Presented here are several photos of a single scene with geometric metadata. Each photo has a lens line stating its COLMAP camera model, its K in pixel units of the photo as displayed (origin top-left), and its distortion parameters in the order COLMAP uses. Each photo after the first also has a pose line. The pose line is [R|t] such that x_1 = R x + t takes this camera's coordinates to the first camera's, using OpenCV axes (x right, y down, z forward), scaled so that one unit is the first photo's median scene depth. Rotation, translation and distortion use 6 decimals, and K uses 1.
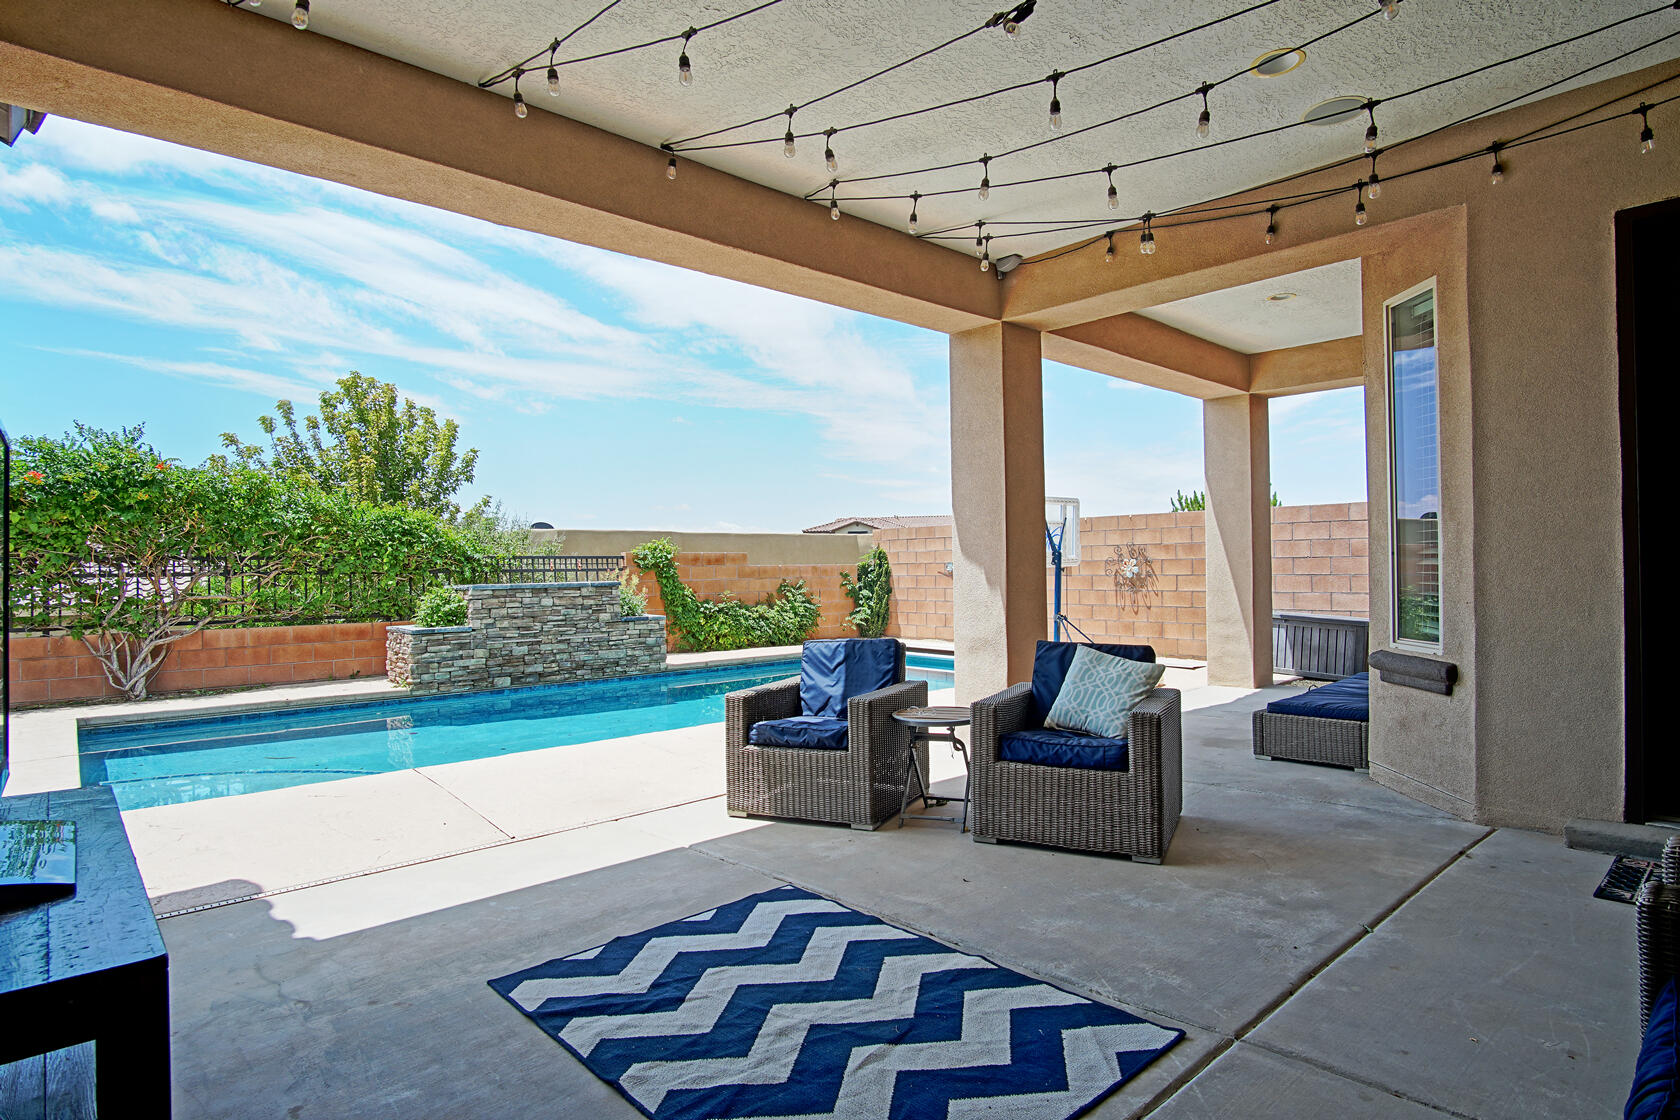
lens RADIAL K [[893.4, 0, 840.5], [0, 893.4, 561.9], [0, 0, 1]] dist [-0.027329, 0.003389]
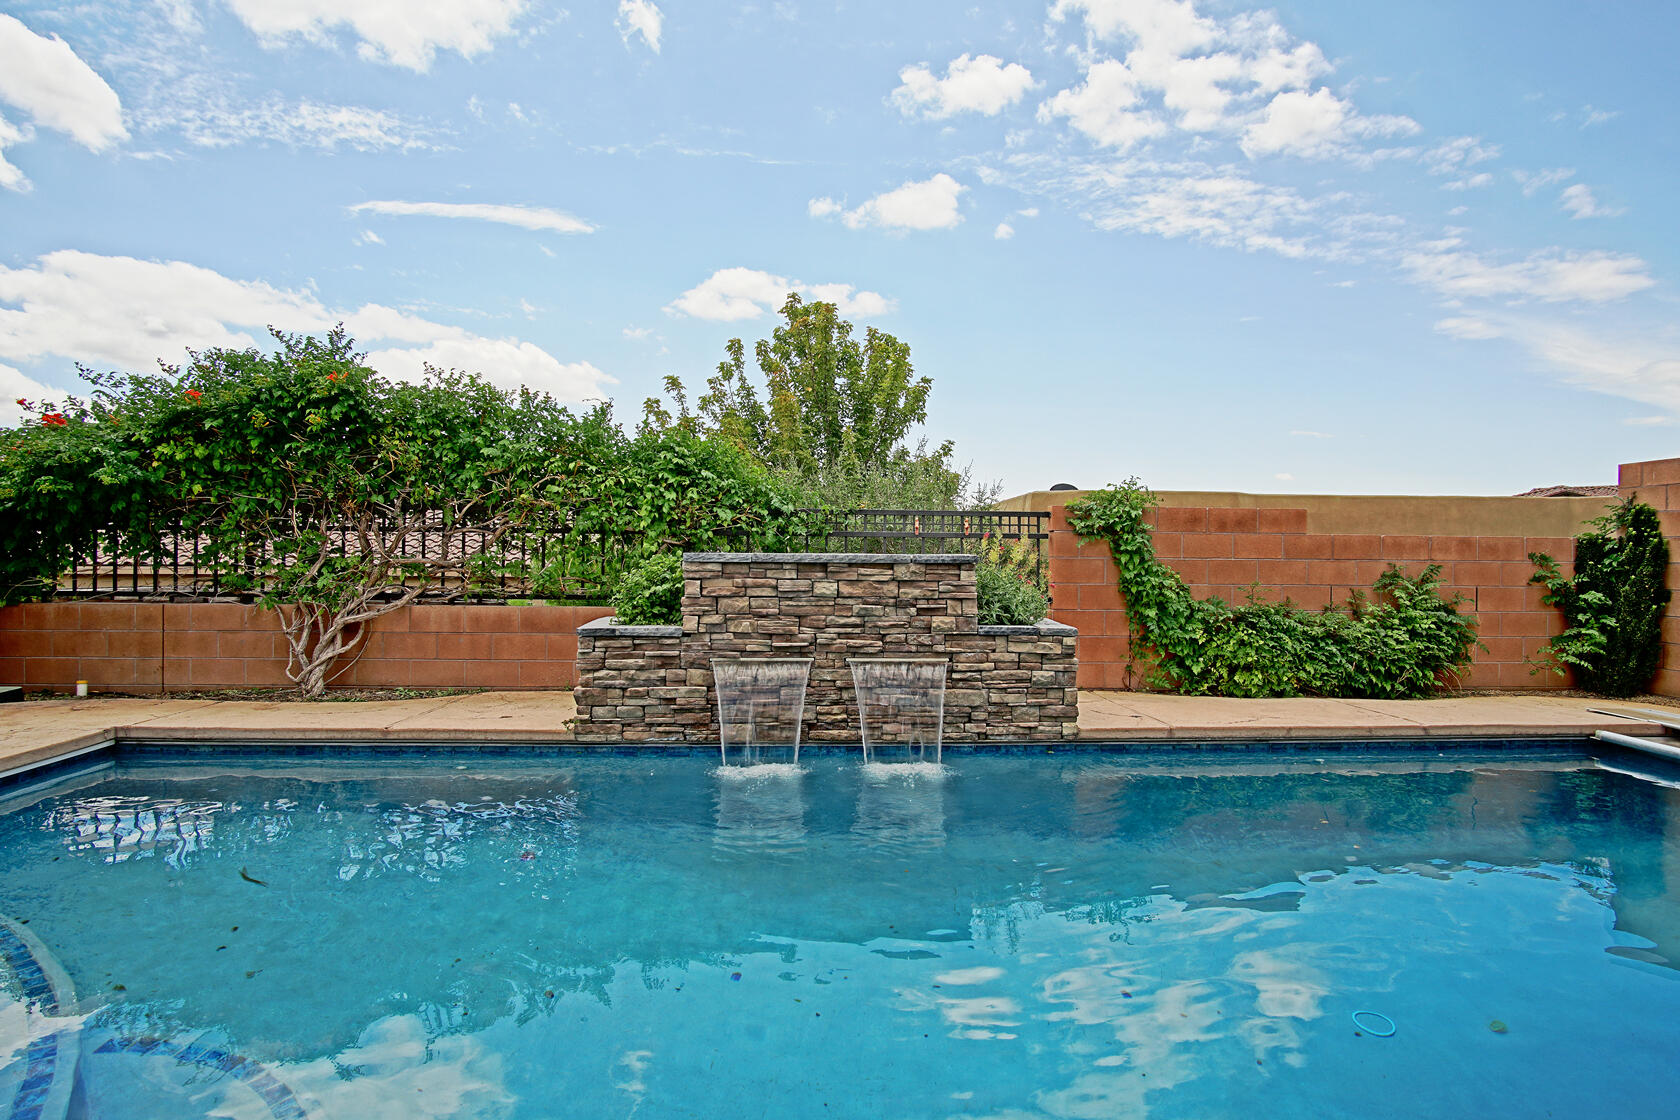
lens RADIAL K [[893.4, 0, 842.3], [0, 893.4, 555.4], [0, 0, 1]] dist [-0.027329, 0.003389]
pose [[0.783647, 0.025828, -0.620669, 0.005252], [-0.016283, 0.999646, 0.021041, 0.012779], [0.620993, -0.006383, 0.783790, 0.547056]]
